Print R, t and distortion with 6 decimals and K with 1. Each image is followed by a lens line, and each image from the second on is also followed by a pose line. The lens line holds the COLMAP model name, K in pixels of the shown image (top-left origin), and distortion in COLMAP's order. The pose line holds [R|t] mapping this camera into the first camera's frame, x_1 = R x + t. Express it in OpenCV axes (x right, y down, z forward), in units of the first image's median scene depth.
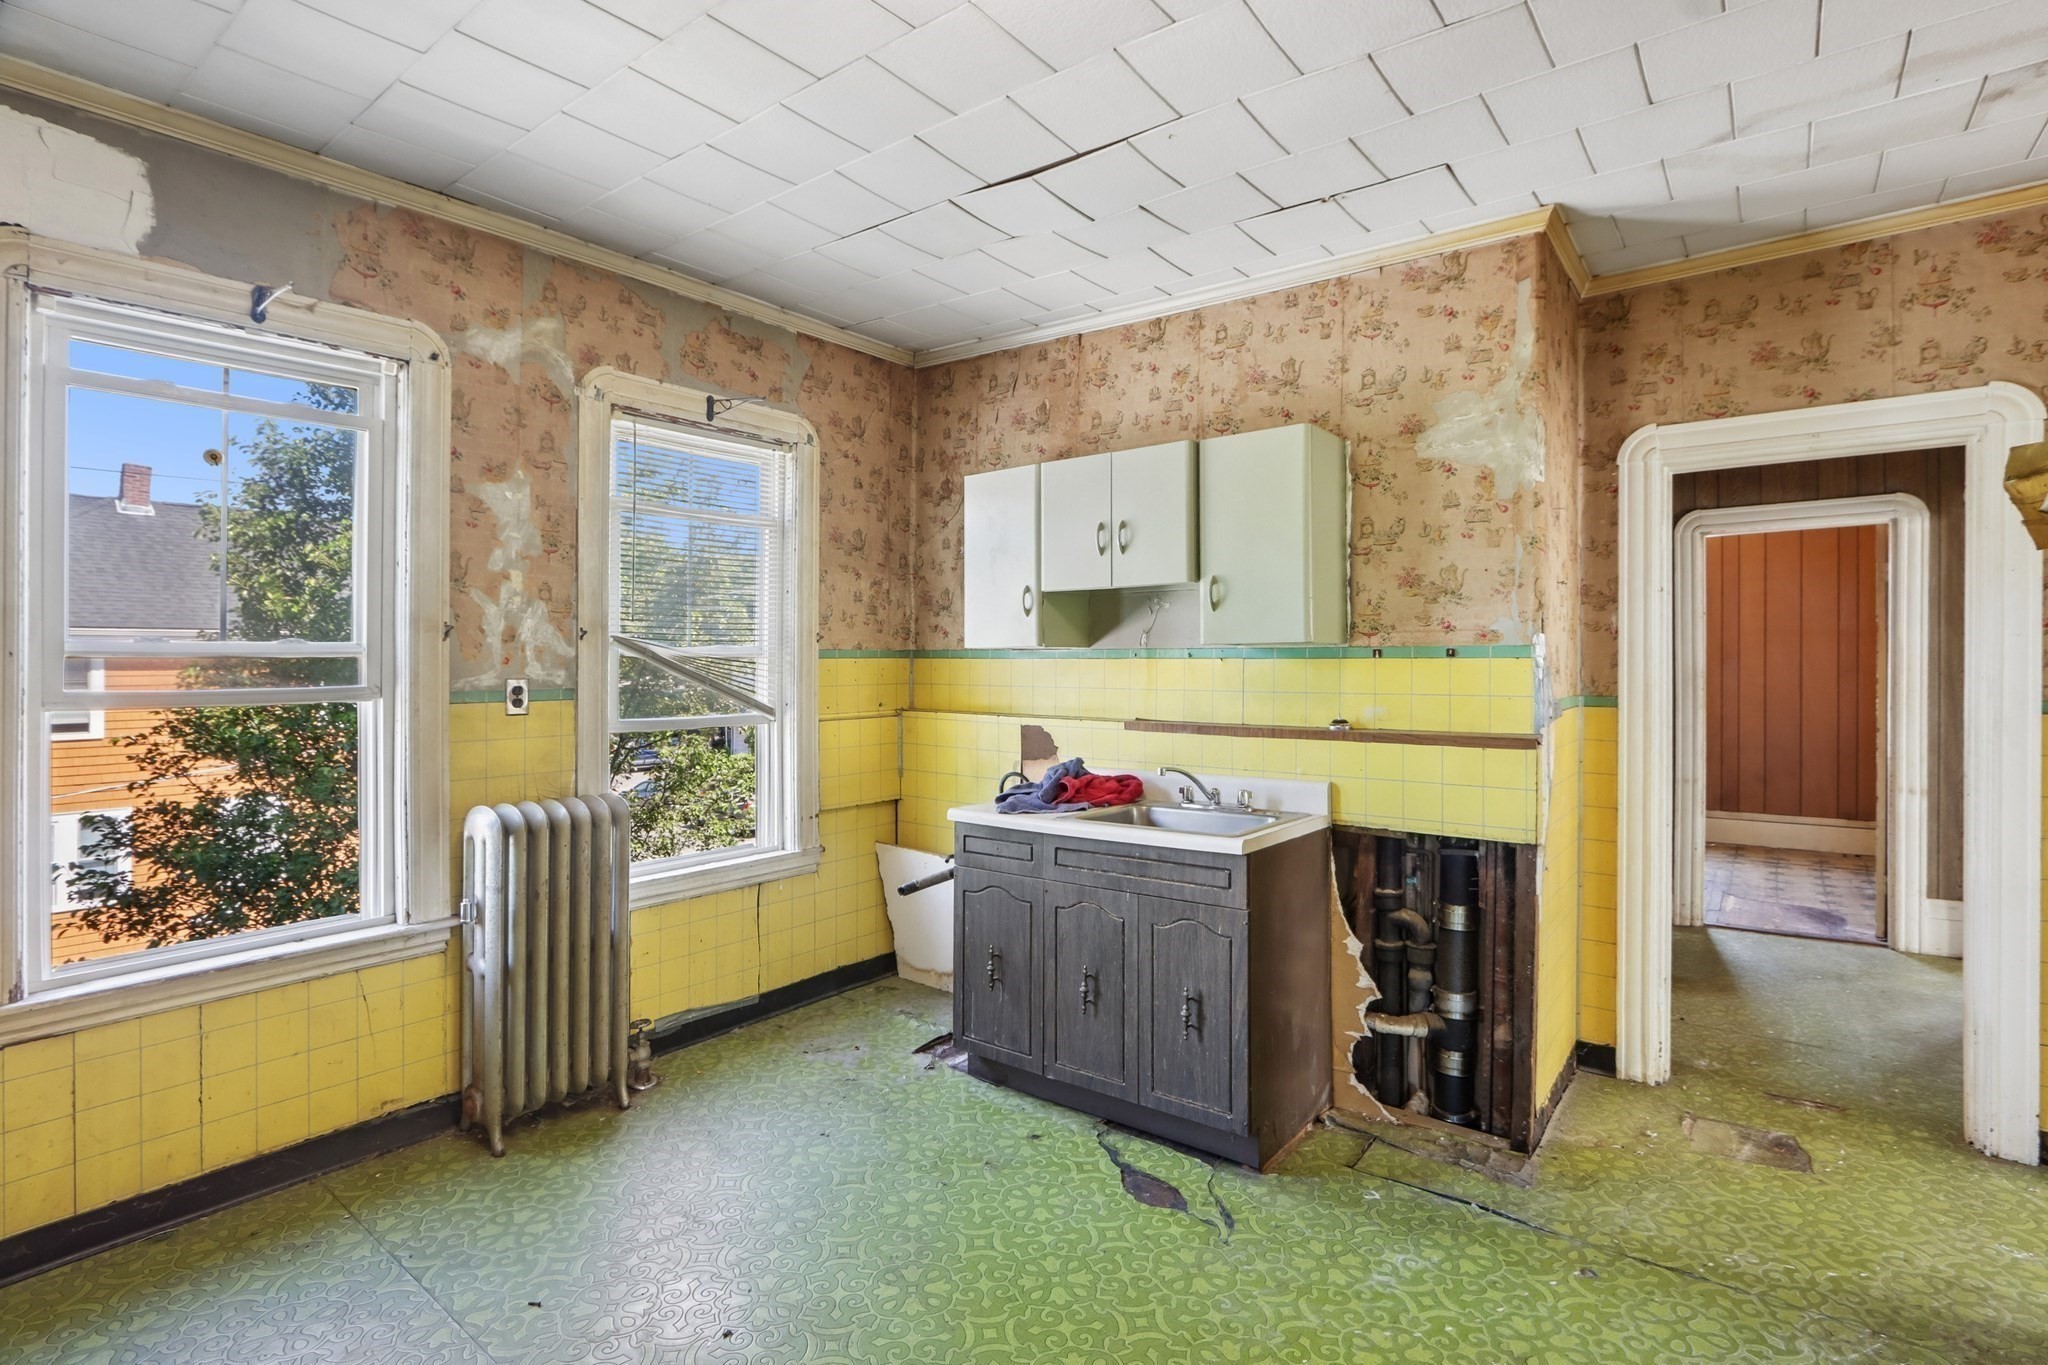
lens RADIAL K [[975.5, 0, 1014.2], [0, 975.5, 668.4], [0, 0, 1]] dist [-0.014692, 0.000439]
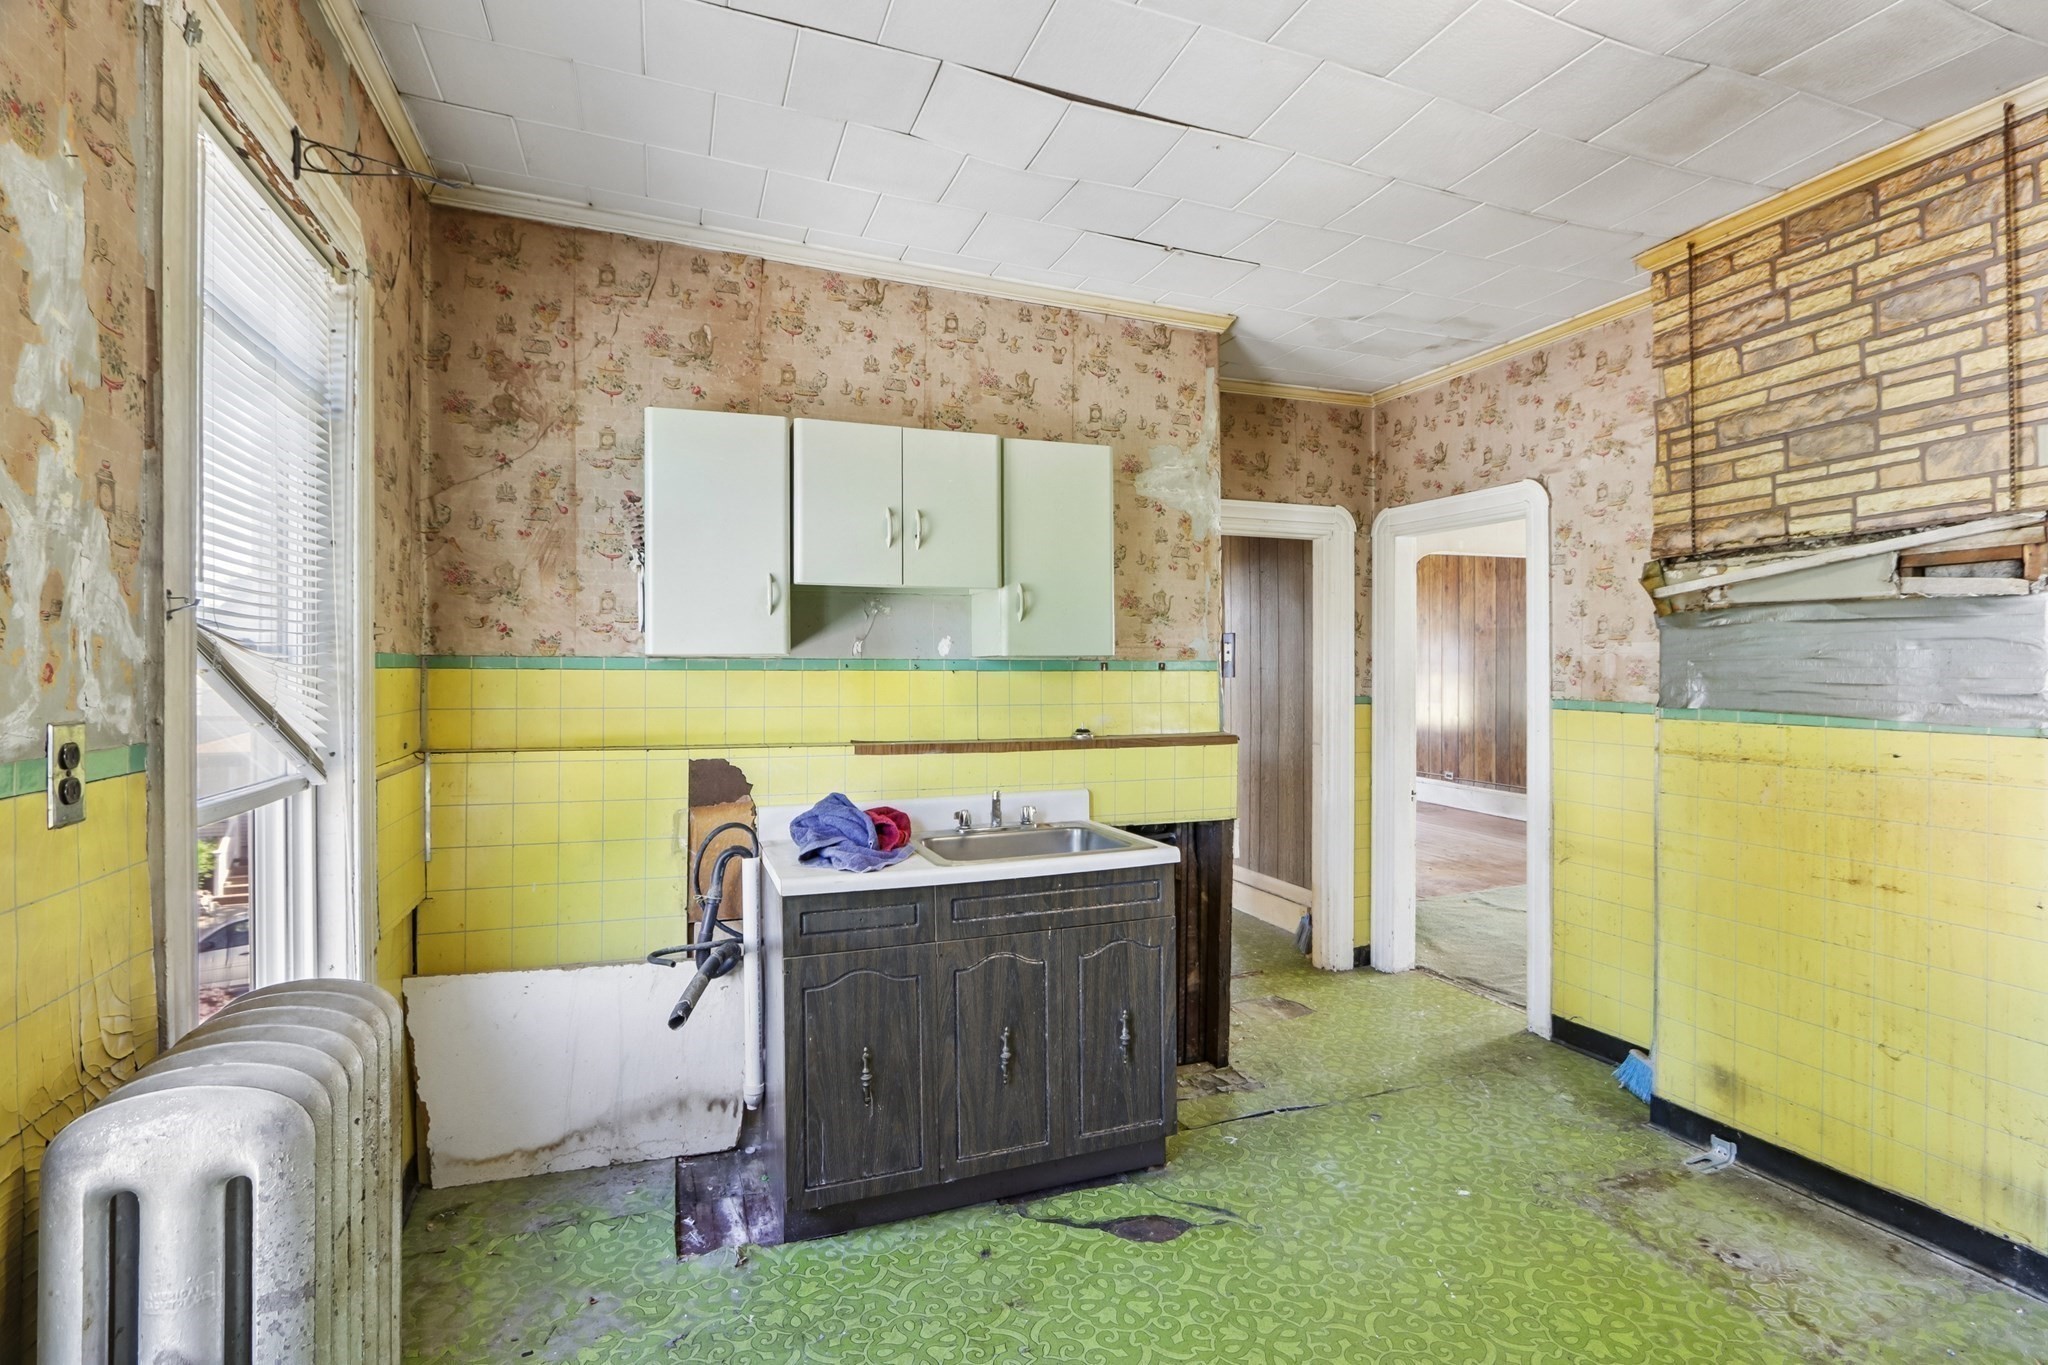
lens RADIAL K [[978.2, 0, 1044.5], [0, 978.2, 678.9], [0, 0, 1]] dist [-0.014478, 0.001172]
pose [[0.517749, -0.004961, 0.855518, -0.591774], [0.006933, 0.999975, 0.001603, -0.003442], [-0.855504, 0.005101, 0.517771, 0.479756]]
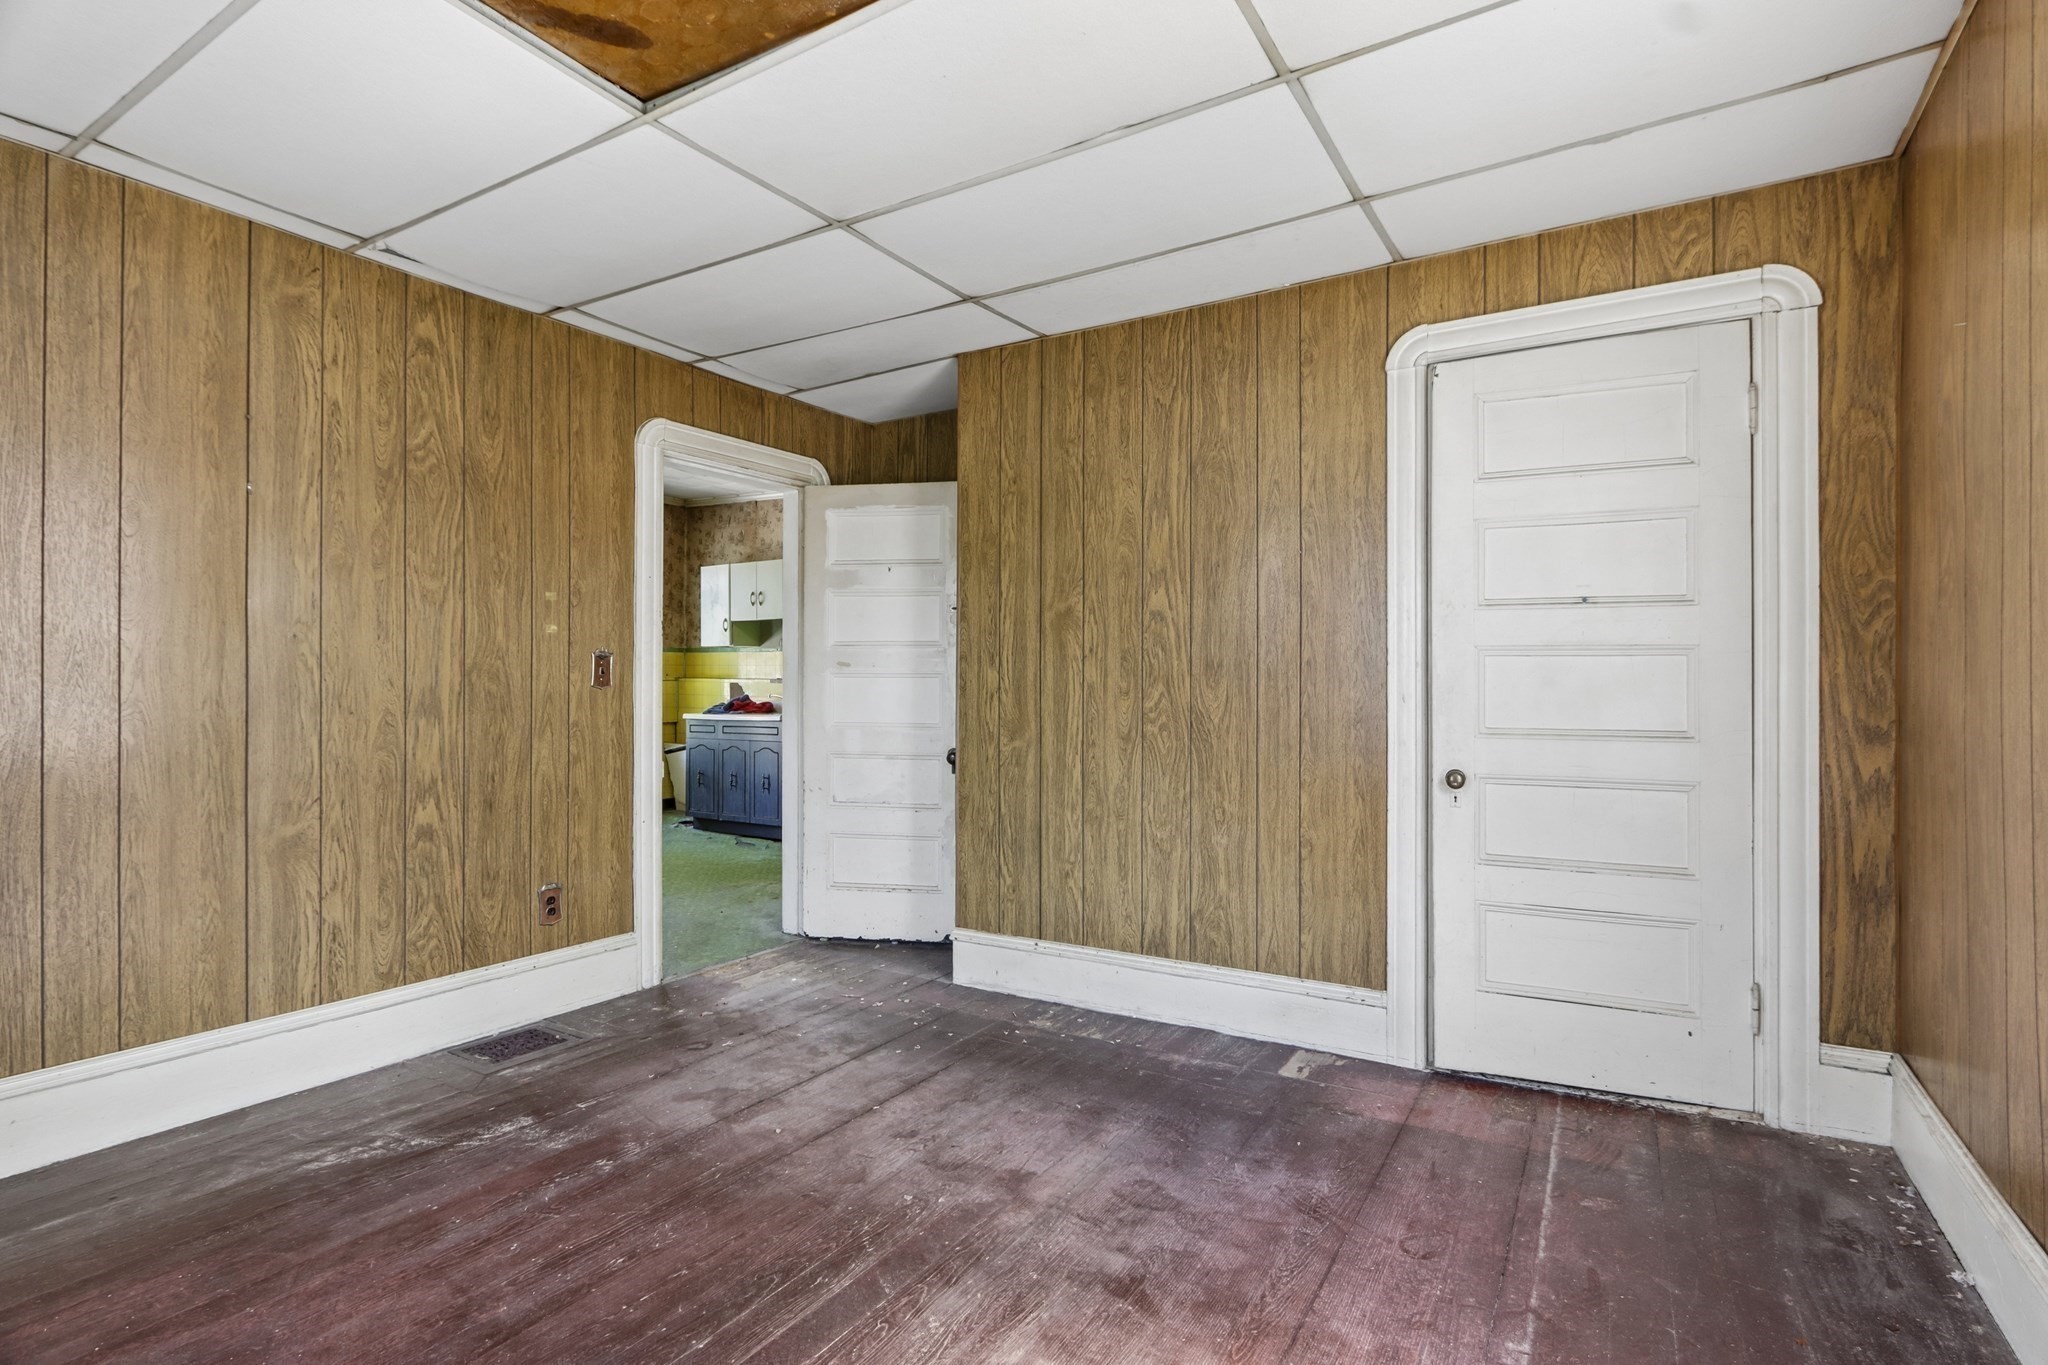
lens RADIAL K [[975.5, 0, 1014.2], [0, 975.5, 668.4], [0, 0, 1]] dist [-0.014692, 0.000439]
pose [[0.993956, -0.004598, 0.109687, 0.479679], [0.005563, 0.999948, -0.008493, 0.059567], [-0.109642, 0.009052, 0.993930, -1.458074]]
